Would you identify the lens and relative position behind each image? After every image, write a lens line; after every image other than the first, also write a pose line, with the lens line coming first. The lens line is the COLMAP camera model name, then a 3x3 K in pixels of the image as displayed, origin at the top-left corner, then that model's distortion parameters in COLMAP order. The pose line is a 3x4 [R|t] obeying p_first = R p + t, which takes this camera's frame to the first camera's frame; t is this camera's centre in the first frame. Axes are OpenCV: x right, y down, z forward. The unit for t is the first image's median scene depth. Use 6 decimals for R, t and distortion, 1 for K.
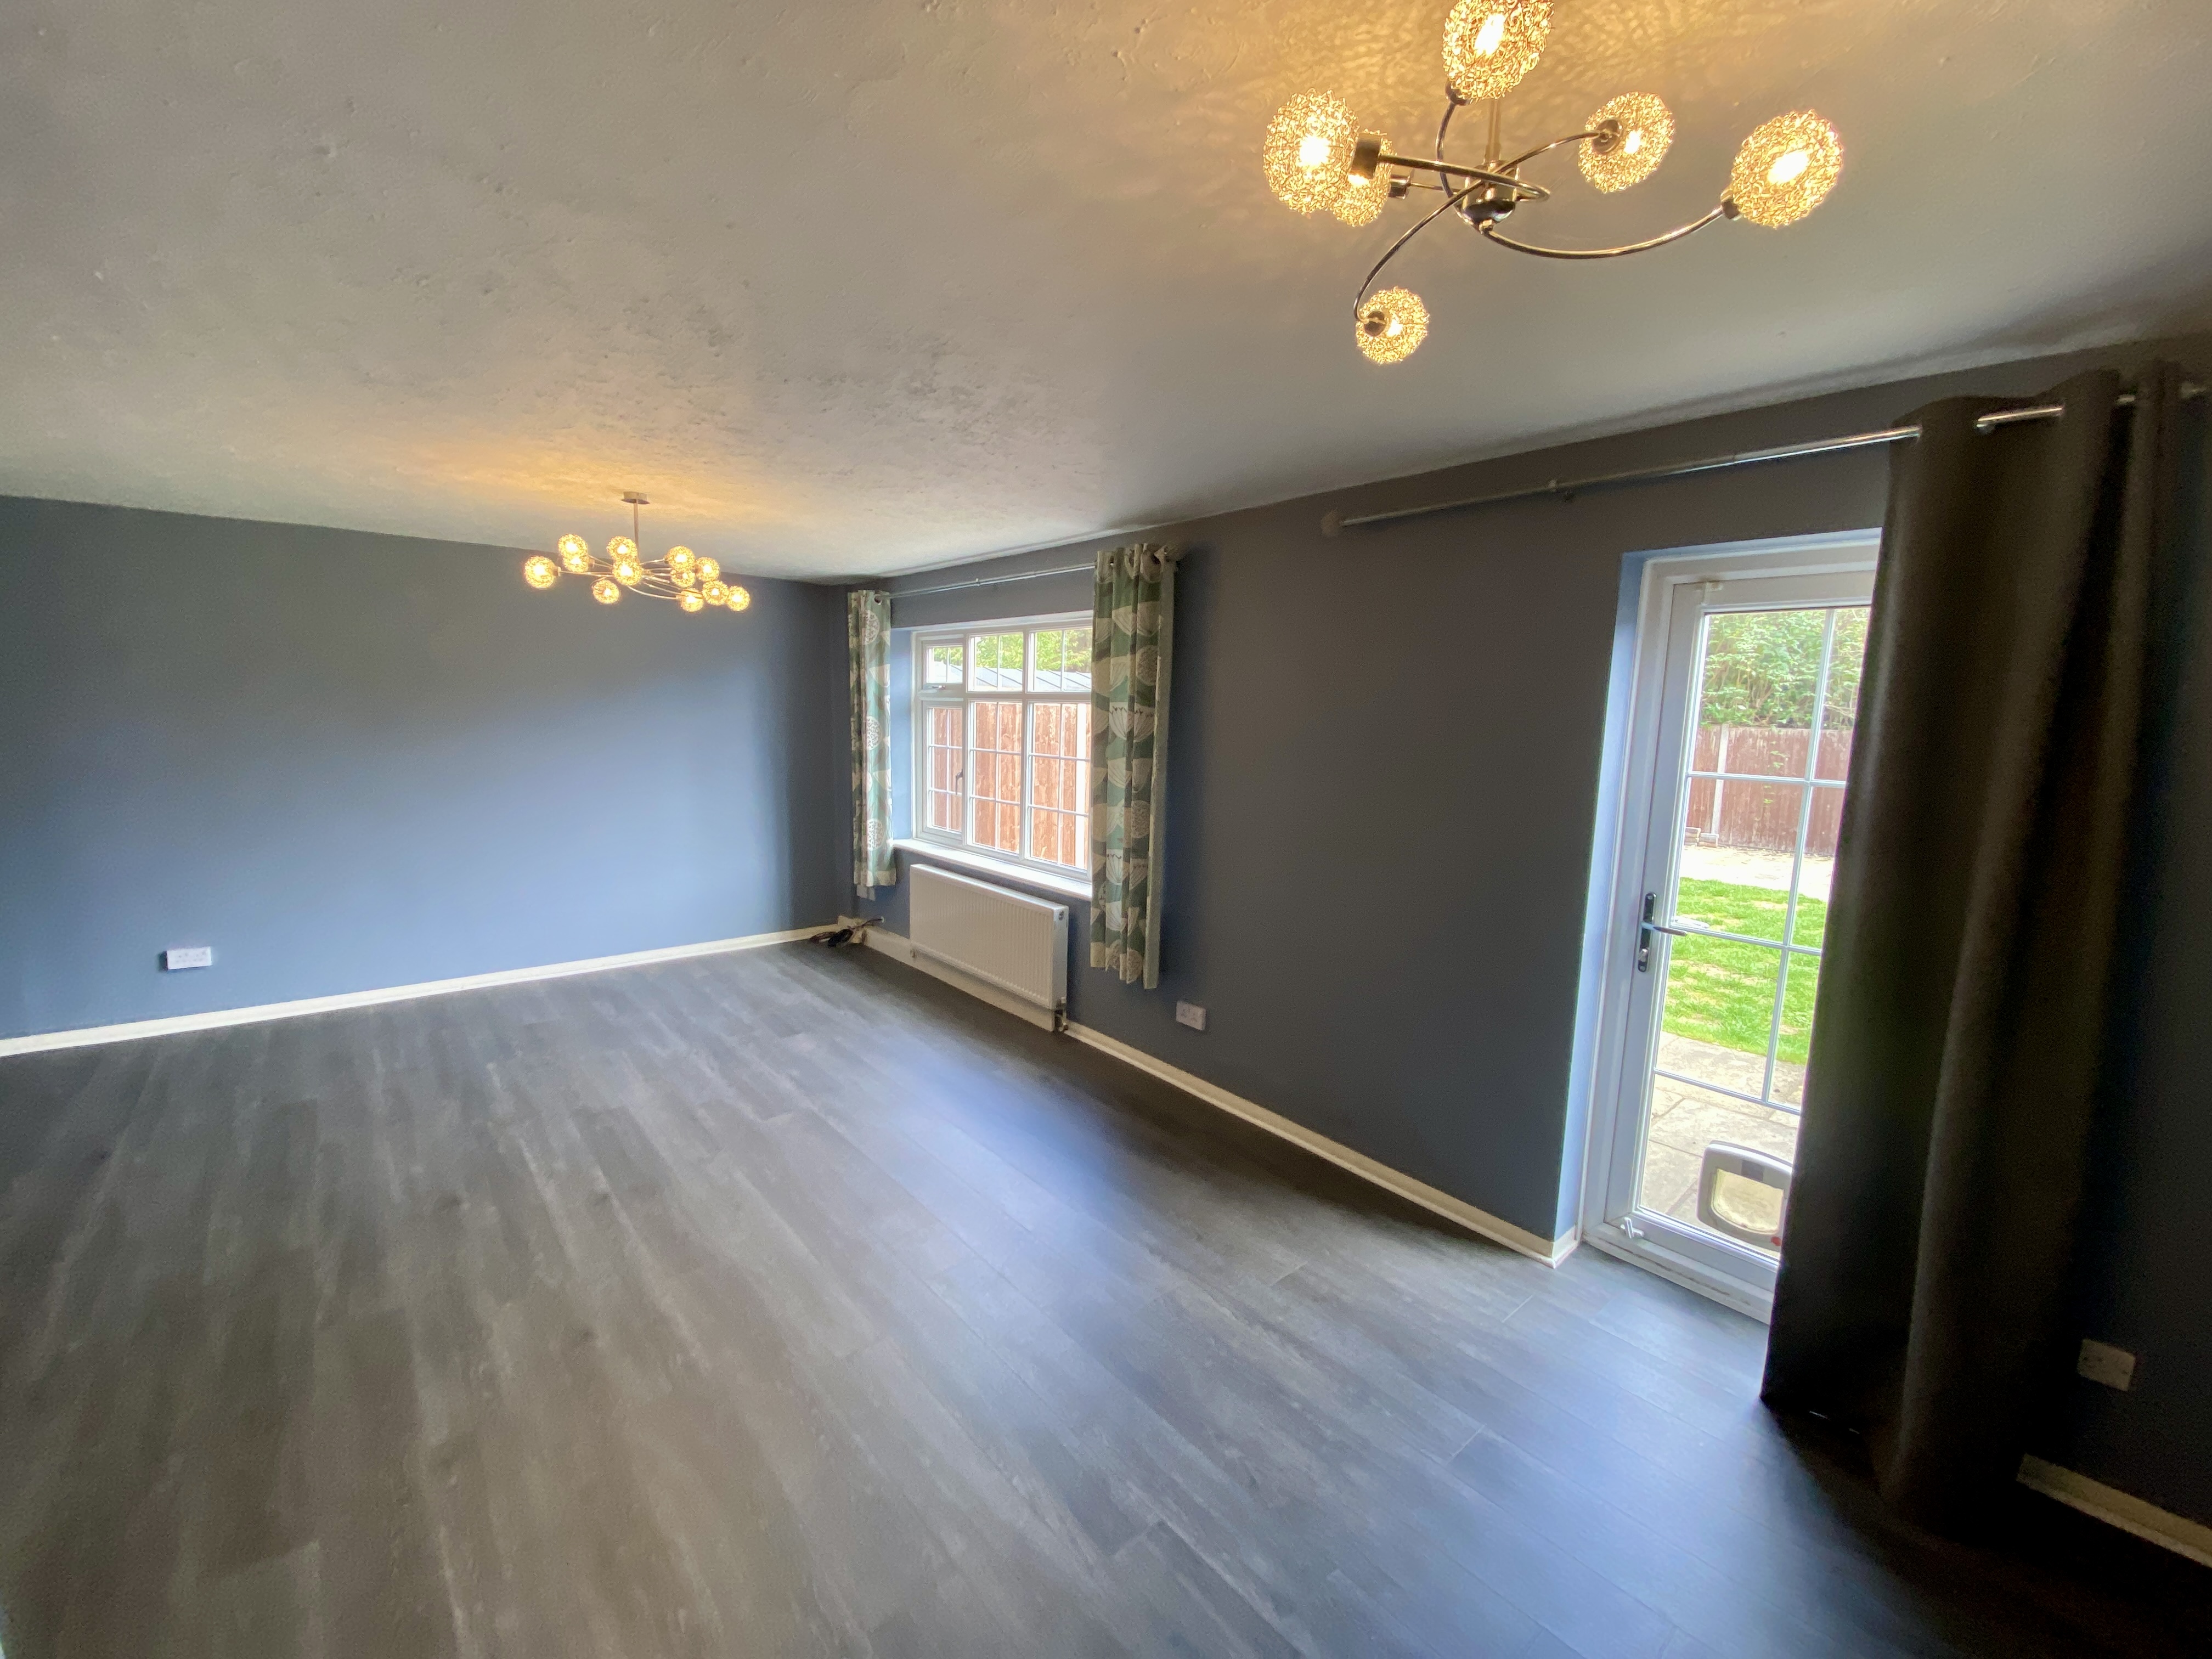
lens RADIAL K [[895.6, 0, 1106.0], [0, 895.6, 829.5], [0, 0, 1]] dist [0.025031, -0.021357]
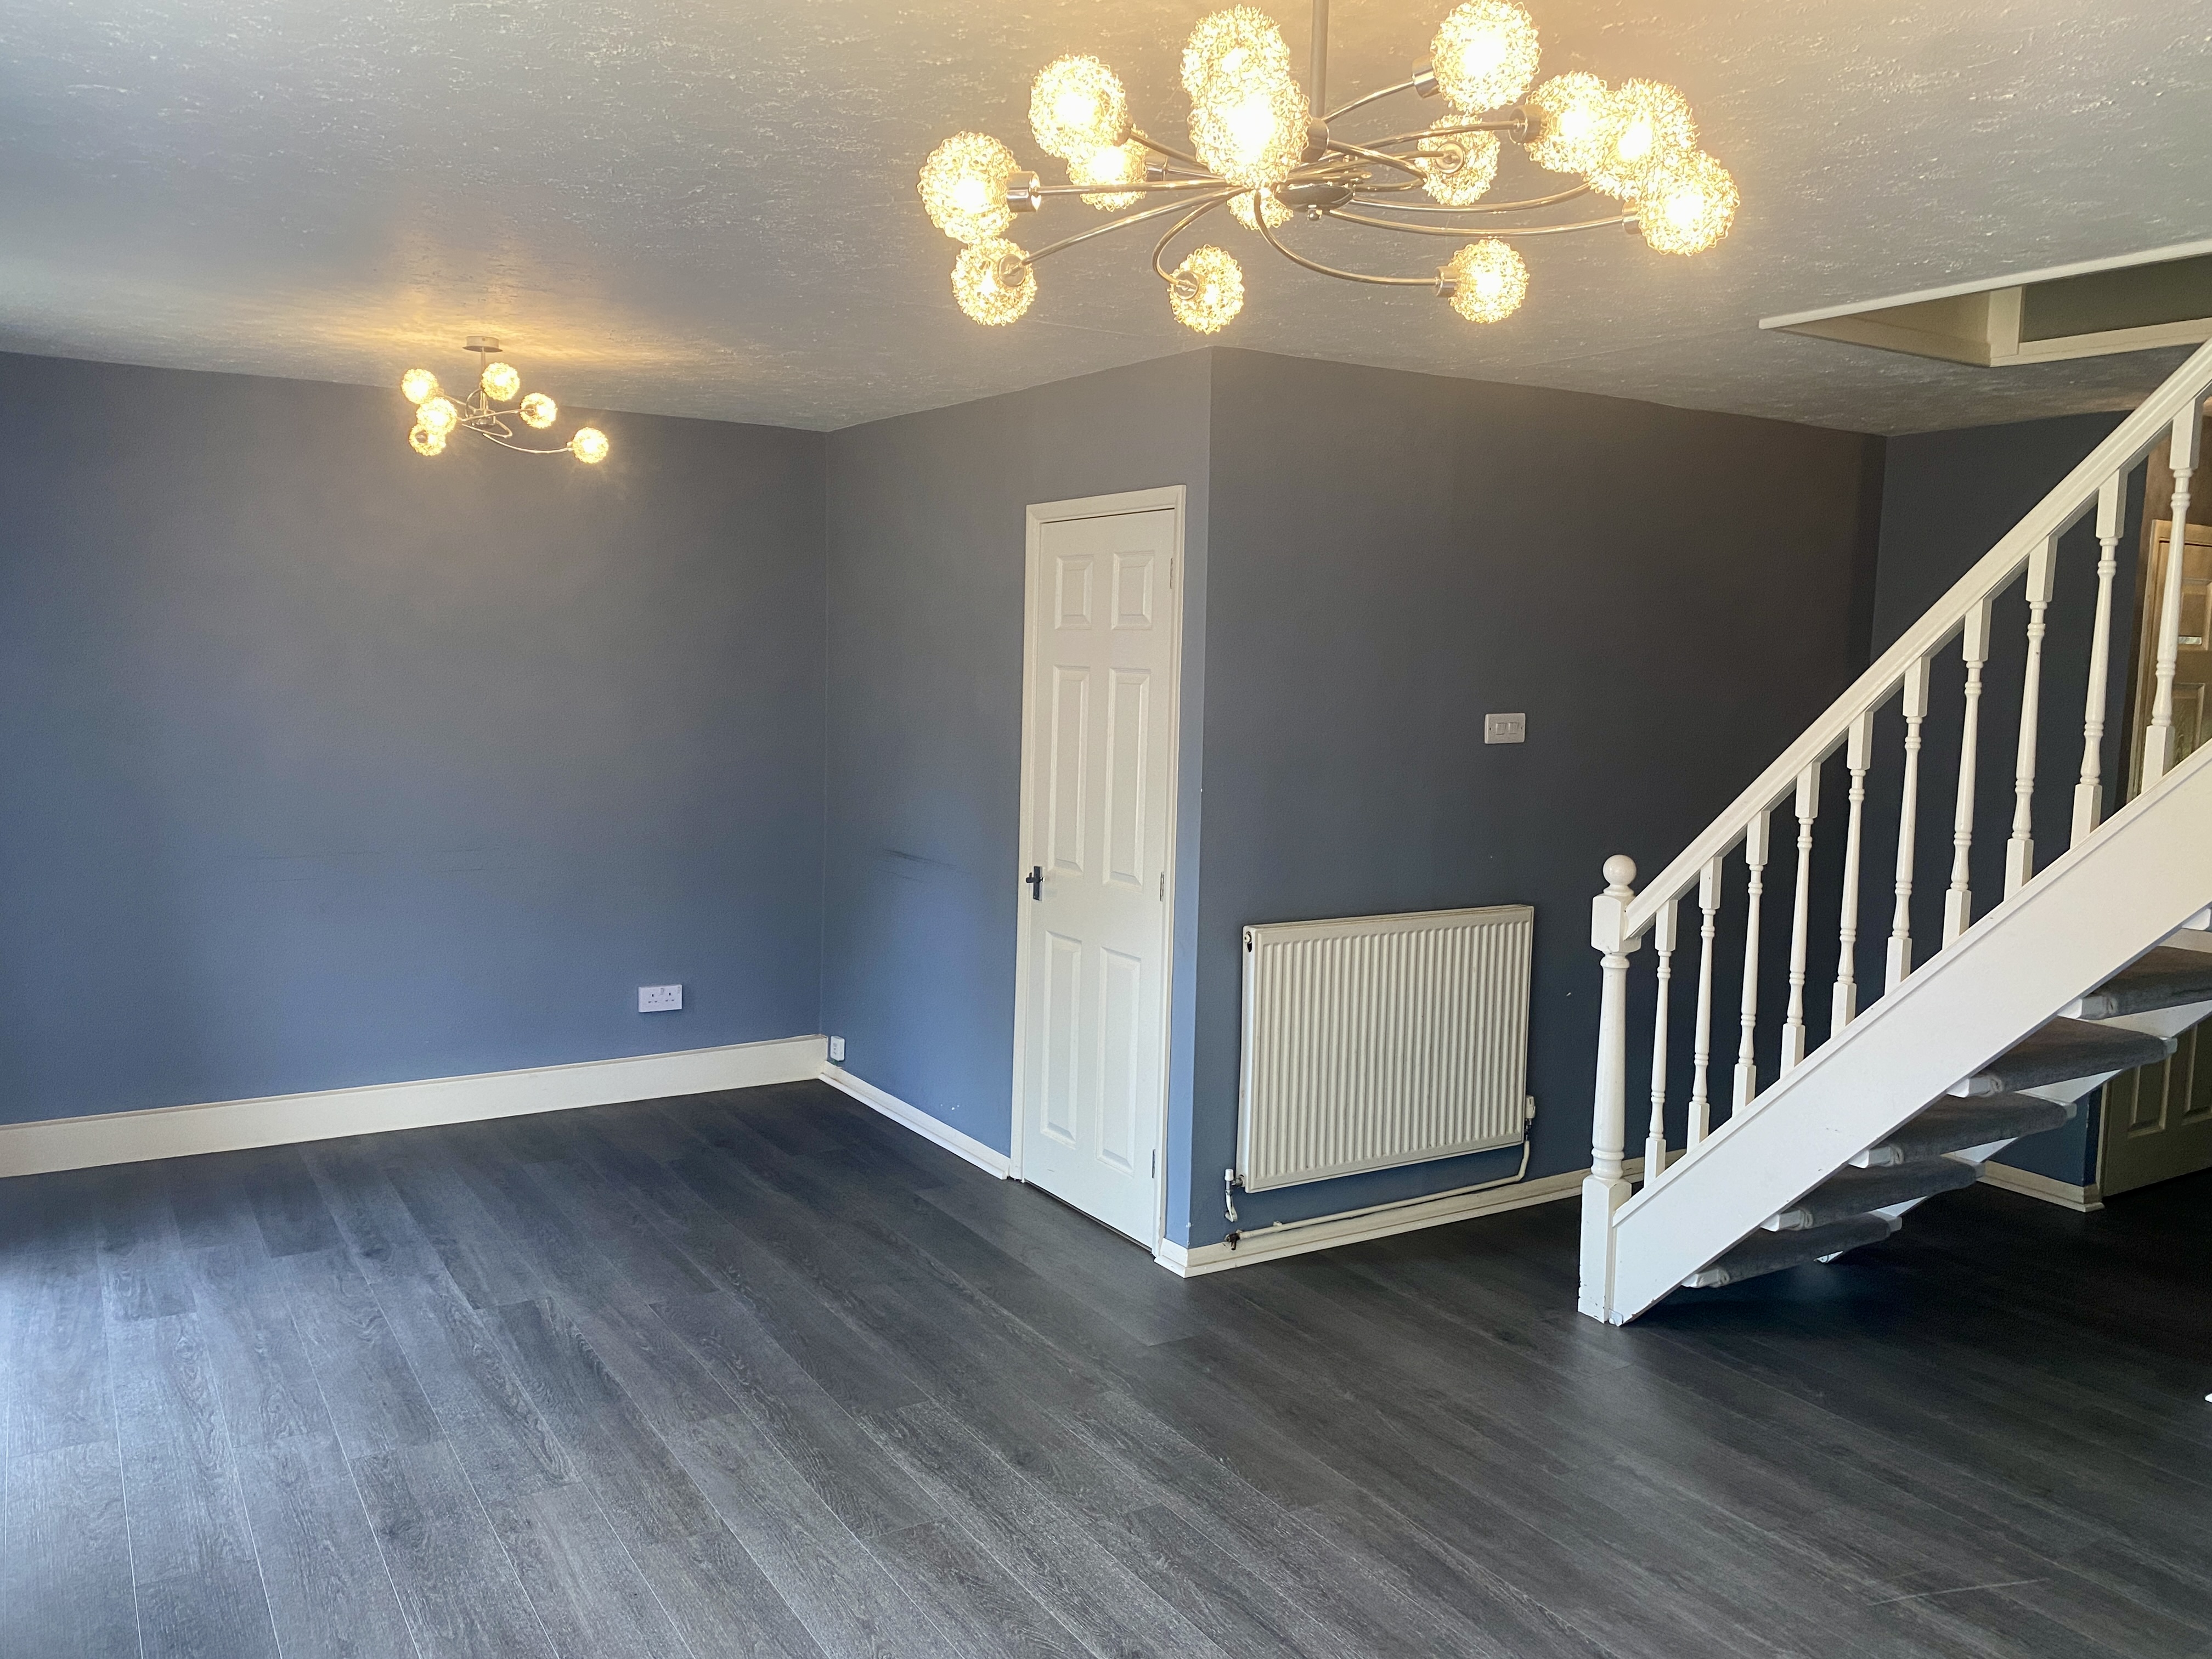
lens RADIAL K [[1656.4, 0, 1106.0], [0, 1656.4, 829.5], [0, 0, 1]] dist [0.004530, 0.001319]
pose [[-0.988920, -0.062763, 0.134527, -0.813190], [-0.028427, 0.969520, 0.243359, -0.326812], [-0.145700, 0.236838, -0.960562, 2.254227]]
